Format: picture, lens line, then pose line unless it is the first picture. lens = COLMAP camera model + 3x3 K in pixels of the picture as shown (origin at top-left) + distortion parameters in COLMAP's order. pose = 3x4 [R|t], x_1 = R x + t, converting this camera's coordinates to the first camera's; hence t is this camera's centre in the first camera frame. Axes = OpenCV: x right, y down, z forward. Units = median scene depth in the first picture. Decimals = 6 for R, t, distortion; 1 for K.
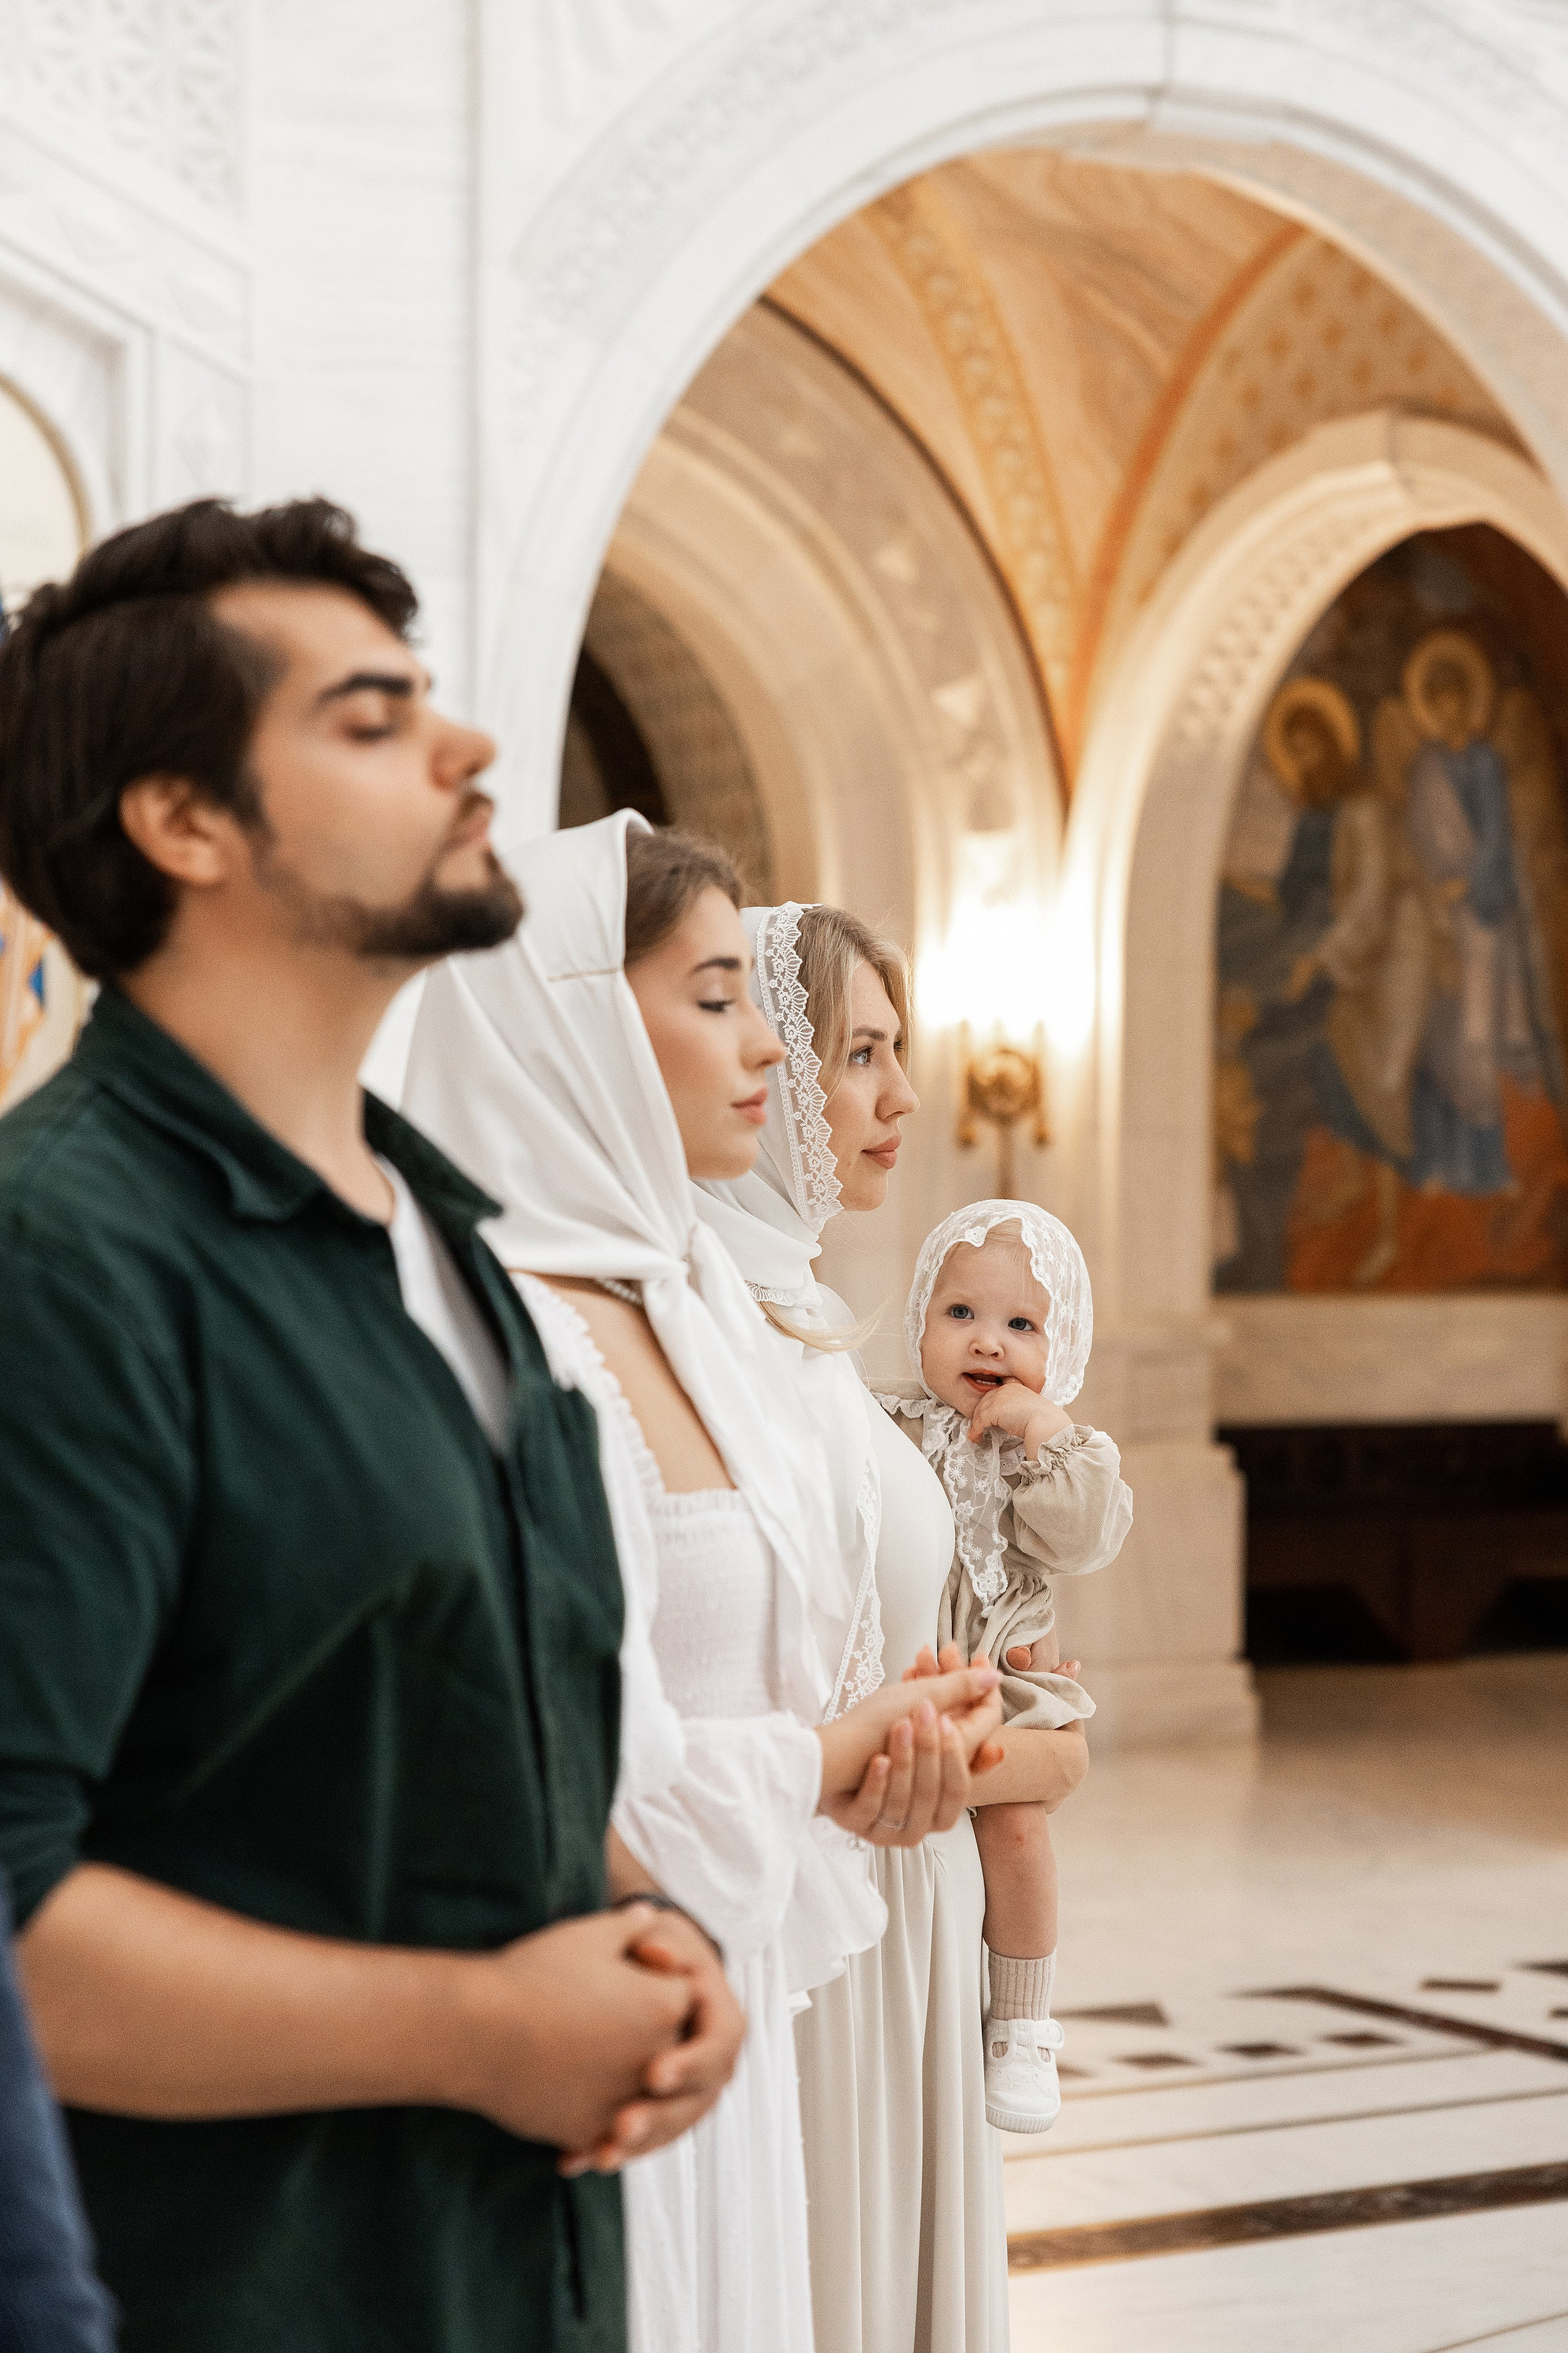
lens RADIAL K [[4879.3, 0, 824.5], [0, 4879.3, 1074.0], [0, 0, 1]] dist [0.030688, 0.000000]
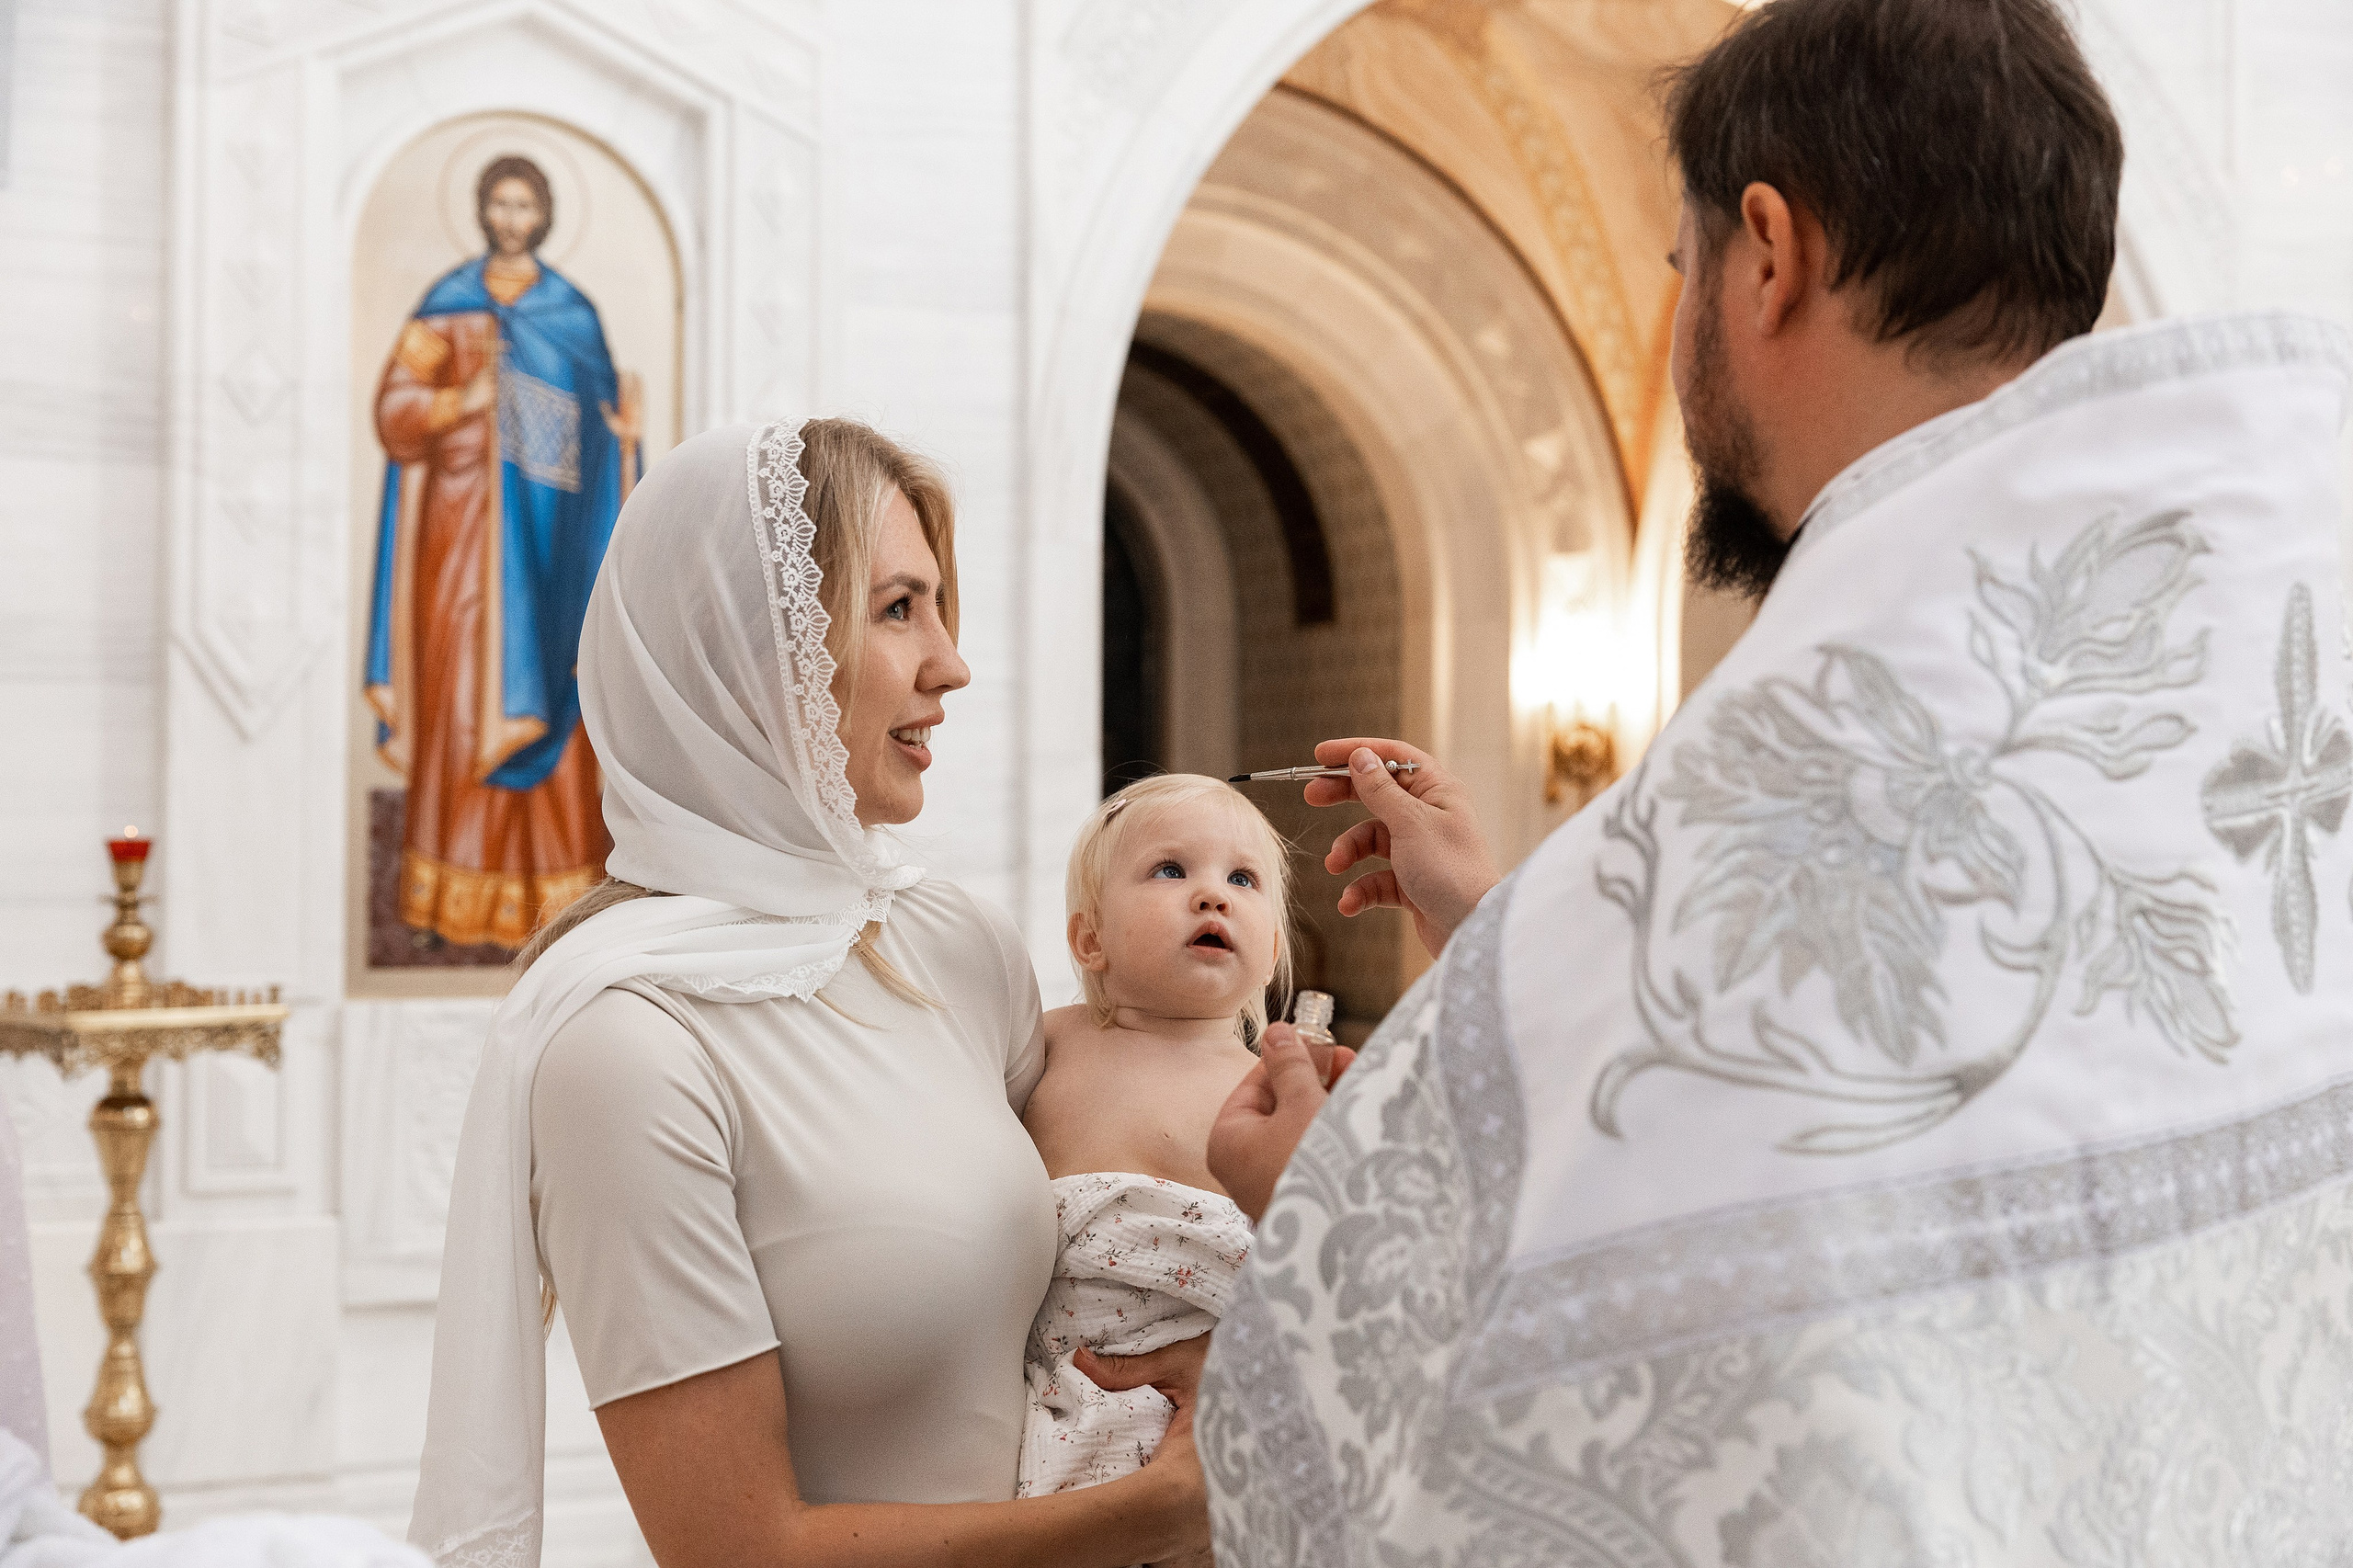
lens RADIAL K [[3252.2, 0, 1194.5], [0, 3252.2, 784.6], [0, 0, 1]] dist [0.014788, 0.000000]
pose [[0.990906, -0.006691, -0.134390, 0.051661], [0.007046, 0.999973, 0.002166, 0.007920], [0.134372, -0.003094, 0.990926, 0.157451]]
